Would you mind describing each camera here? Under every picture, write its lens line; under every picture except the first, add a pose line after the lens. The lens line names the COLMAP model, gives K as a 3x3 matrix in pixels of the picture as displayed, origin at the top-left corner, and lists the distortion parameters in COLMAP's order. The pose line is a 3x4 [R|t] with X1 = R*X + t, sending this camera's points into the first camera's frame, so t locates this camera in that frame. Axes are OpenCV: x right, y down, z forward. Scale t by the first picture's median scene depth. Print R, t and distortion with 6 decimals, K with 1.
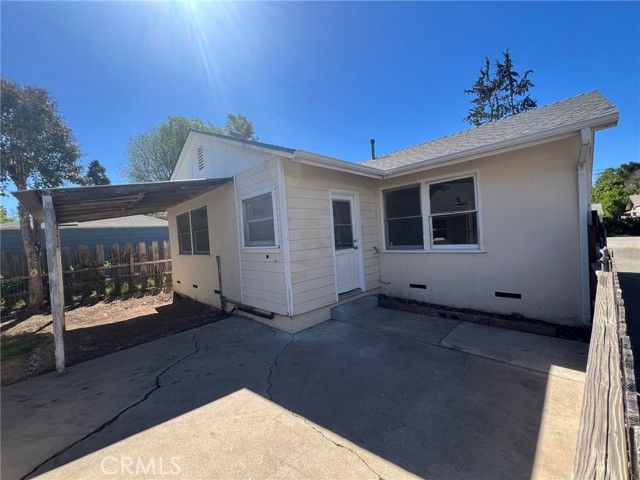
lens RADIAL K [[258.4, 0, 320.0], [0, 258.4, 240.0], [0, 0, 1]] dist [0.001496, 0.000153]
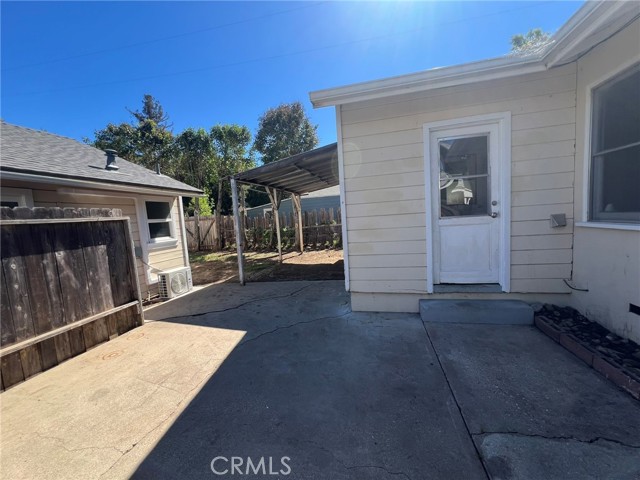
lens RADIAL K [[255.6, 0, 317.7], [0, 255.6, 243.0], [0, 0, 1]] dist [-0.002243, -0.000203]
pose [[0.527196, 0.115623, -0.841841, 0.469715], [0.016625, 0.989106, 0.146260, 0.001456], [0.849581, -0.091104, 0.519530, 0.400813]]
